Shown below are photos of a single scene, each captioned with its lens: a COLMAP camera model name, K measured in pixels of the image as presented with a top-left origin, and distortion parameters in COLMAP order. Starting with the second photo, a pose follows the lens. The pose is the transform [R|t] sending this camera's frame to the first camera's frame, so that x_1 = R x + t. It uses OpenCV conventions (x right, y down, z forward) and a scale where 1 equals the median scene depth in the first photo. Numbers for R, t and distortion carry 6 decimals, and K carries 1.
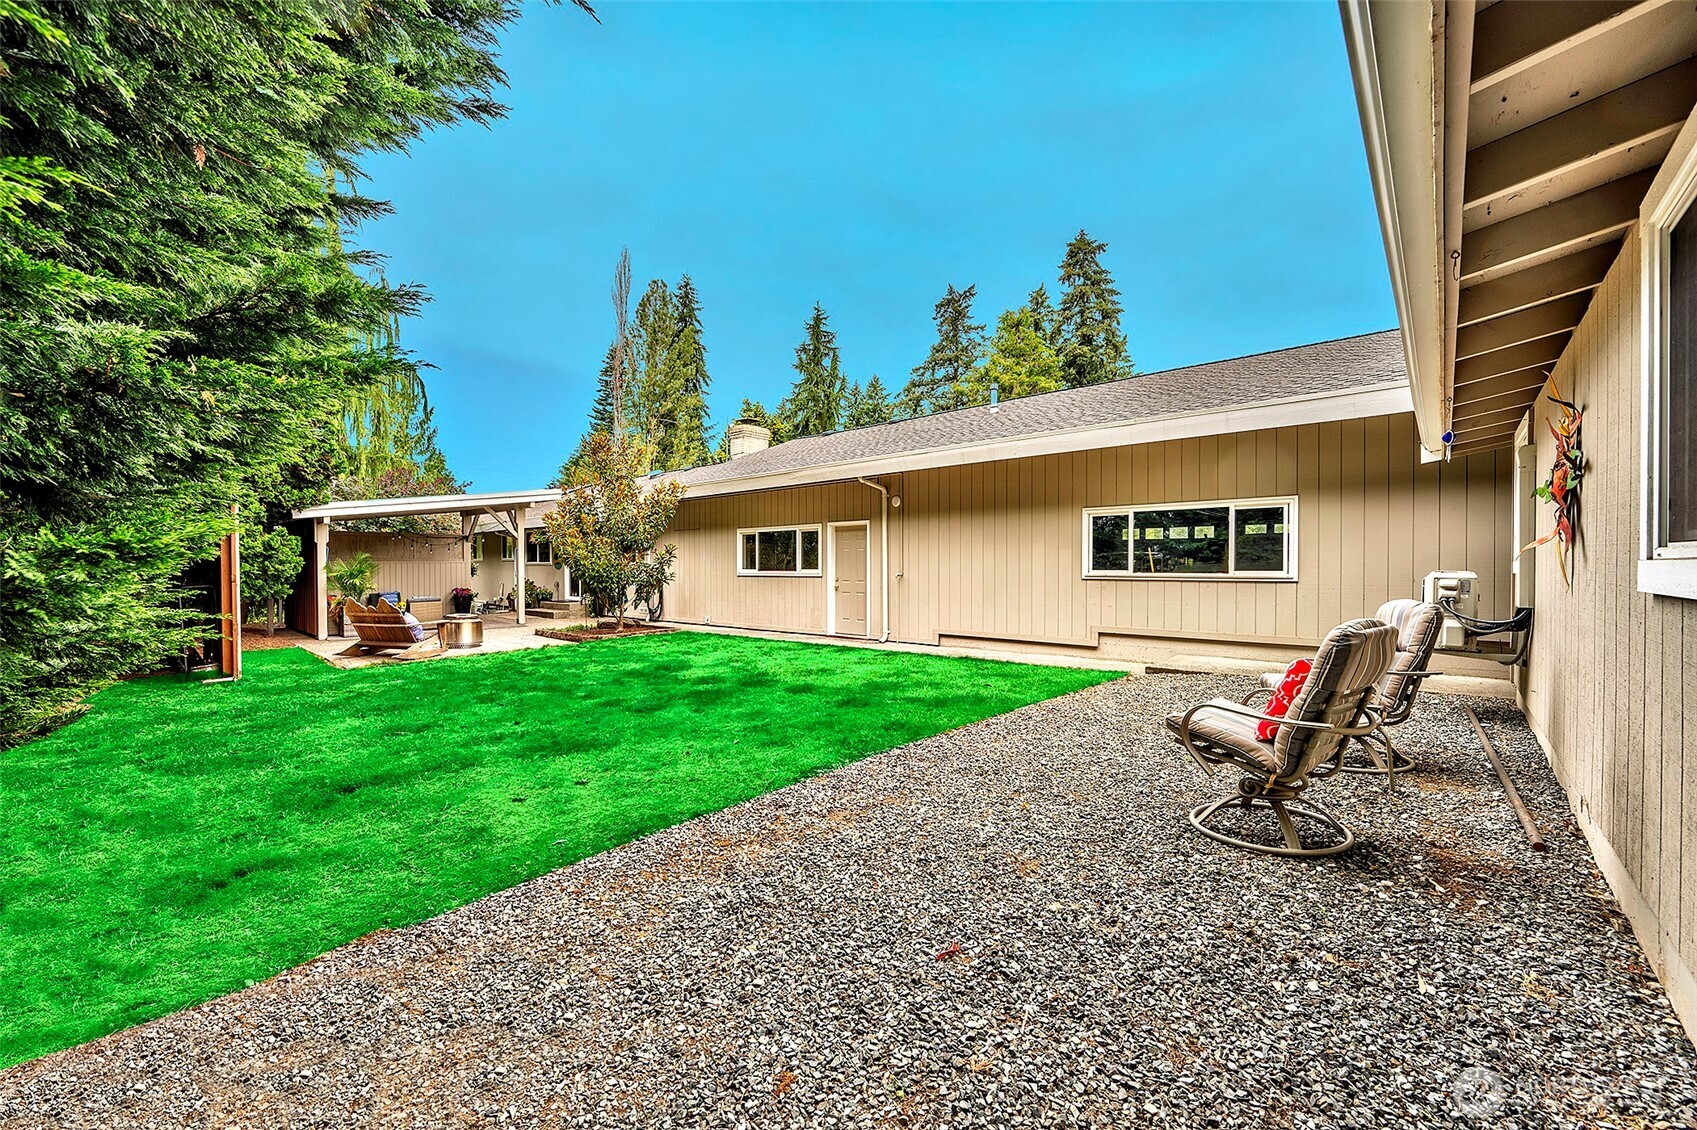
lens RADIAL K [[664.9, 0, 851.5], [0, 664.9, 568.8], [0, 0, 1]] dist [-0.000085, -0.000170]
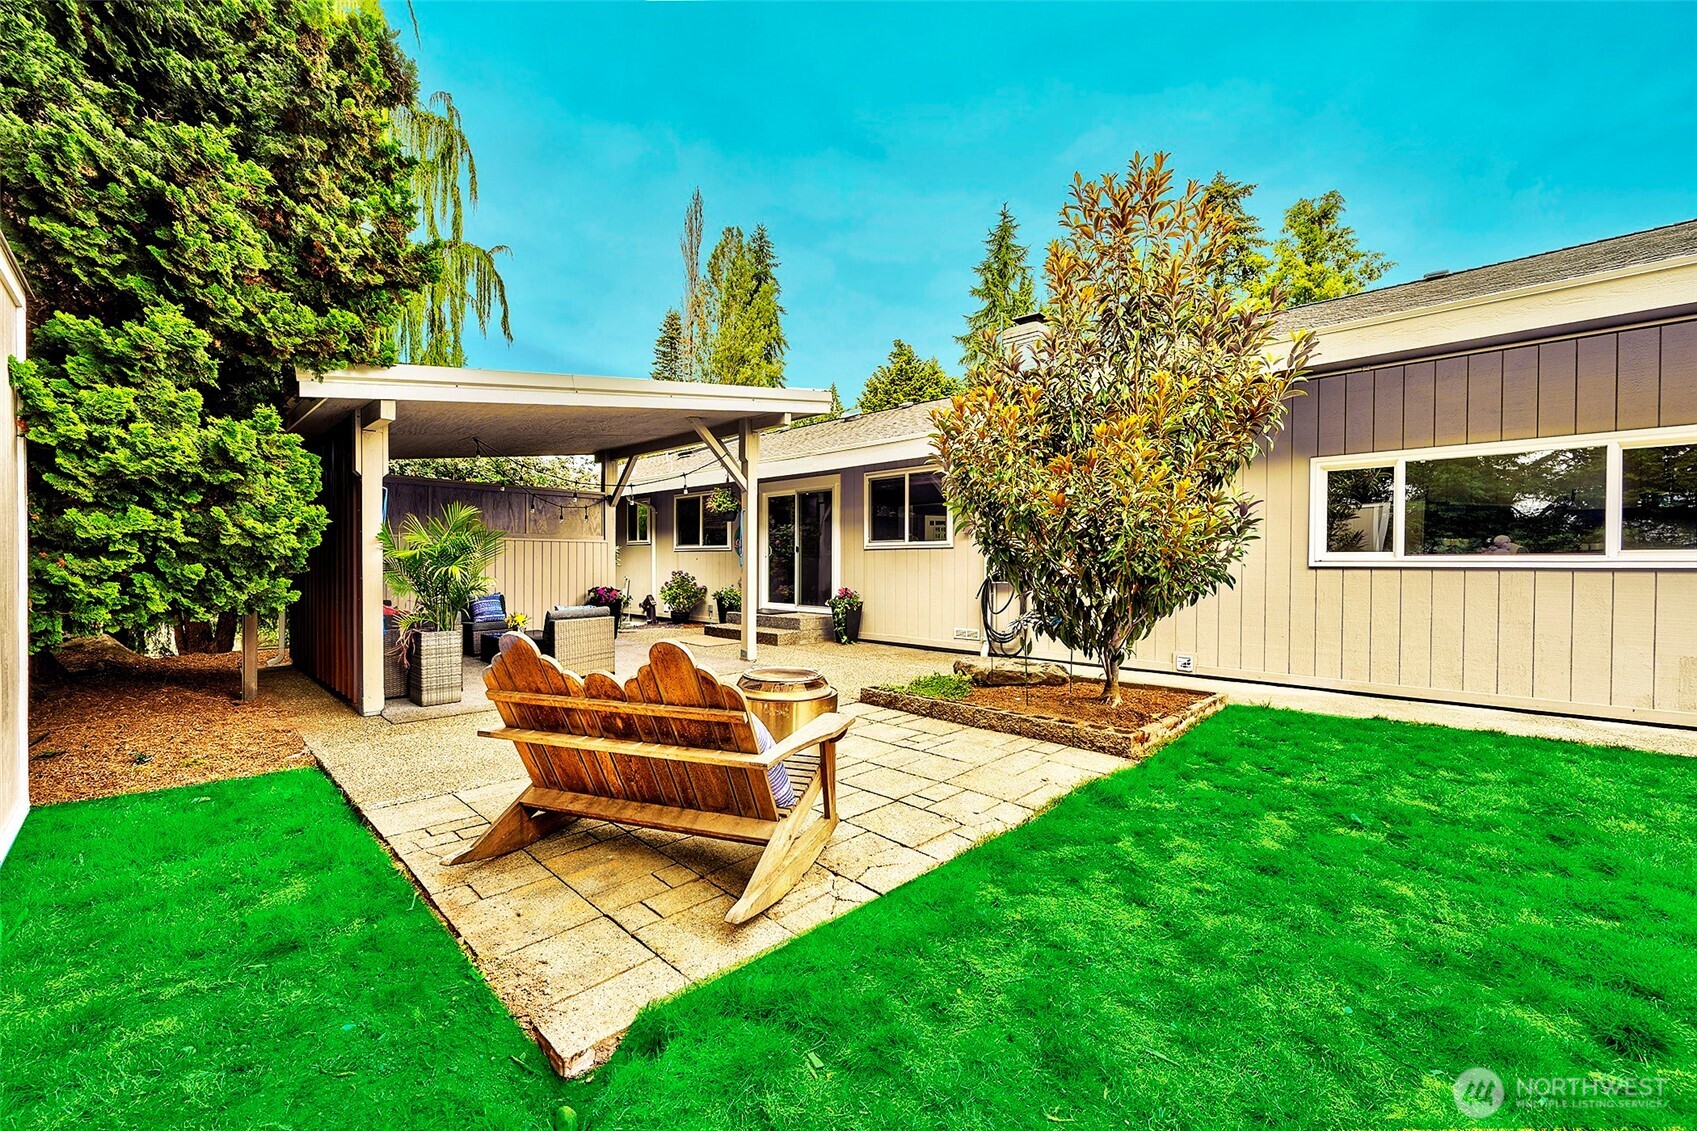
lens RADIAL K [[664.9, 0, 844.9], [0, 664.9, 568.2], [0, 0, 1]] dist [-0.000085, -0.000170]
pose [[0.999568, 0.007360, -0.028457, -0.481411], [-0.007331, 0.999972, 0.001143, 0.013966], [0.028465, -0.000934, 0.999594, 0.584628]]
